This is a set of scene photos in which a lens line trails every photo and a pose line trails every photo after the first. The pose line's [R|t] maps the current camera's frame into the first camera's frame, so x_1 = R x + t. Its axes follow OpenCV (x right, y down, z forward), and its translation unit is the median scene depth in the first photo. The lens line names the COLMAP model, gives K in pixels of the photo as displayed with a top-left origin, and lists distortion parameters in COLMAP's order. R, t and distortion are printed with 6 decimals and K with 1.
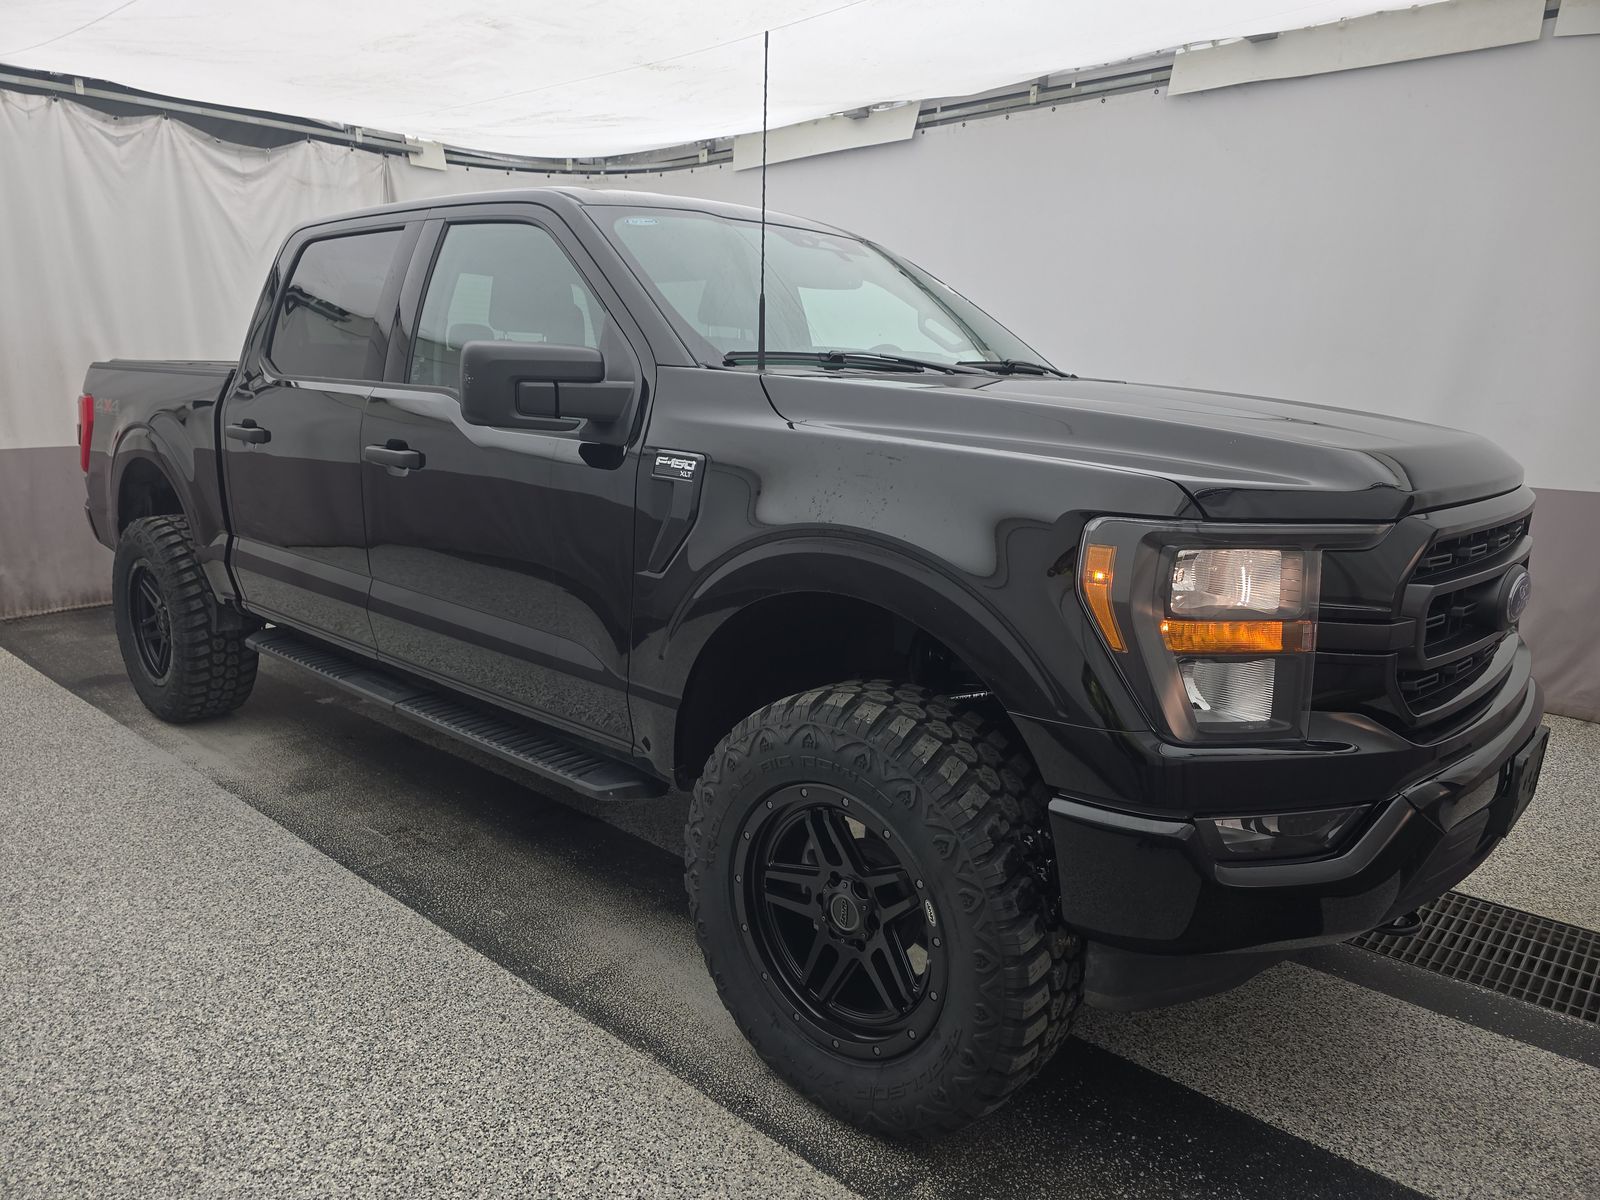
lens RADIAL K [[1079.8, 0, 799.4], [0, 1079.8, 605.4], [0, 0, 1]] dist [0.020073, -0.010104]
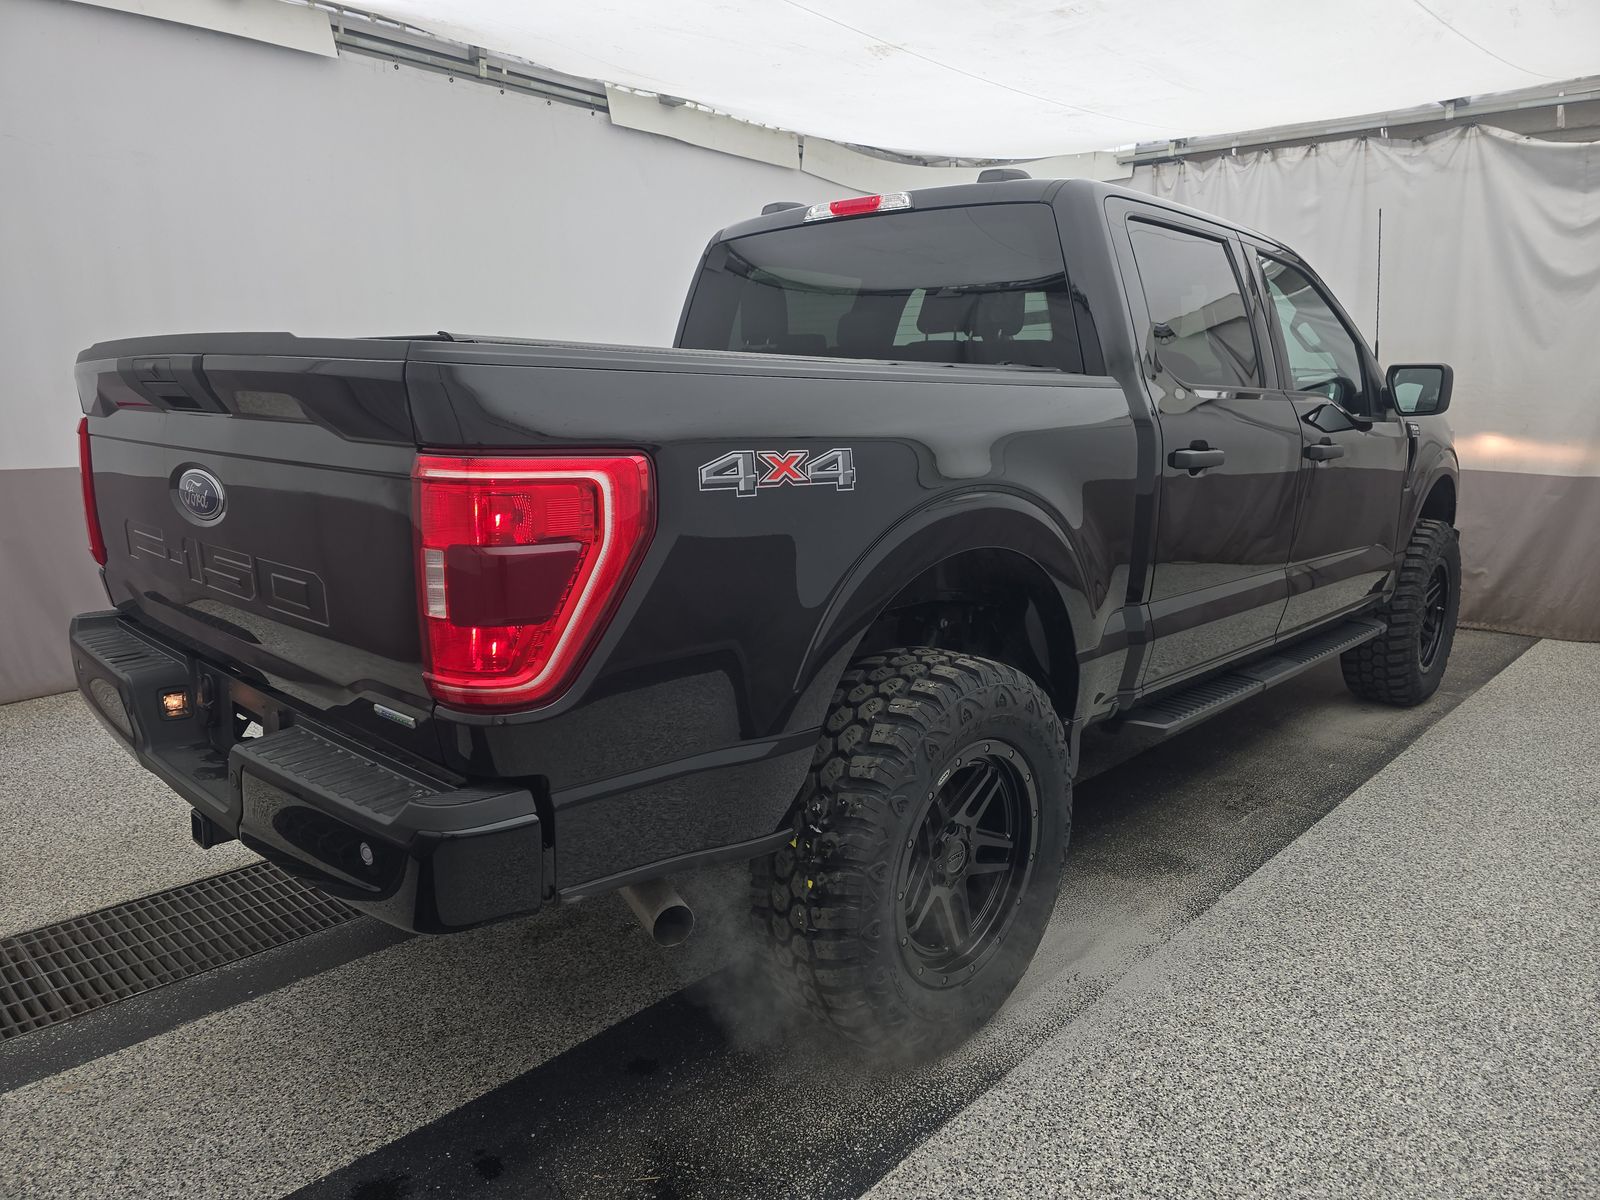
lens RADIAL K [[1079.8, 0, 800.1], [0, 1079.8, 597.2], [0, 0, 1]] dist [0.020073, -0.010104]
pose [[0.019268, -0.203298, 0.978927, -1.229497], [0.187194, 0.962528, 0.196207, -0.251789], [-0.982134, 0.179469, 0.056602, 1.177597]]
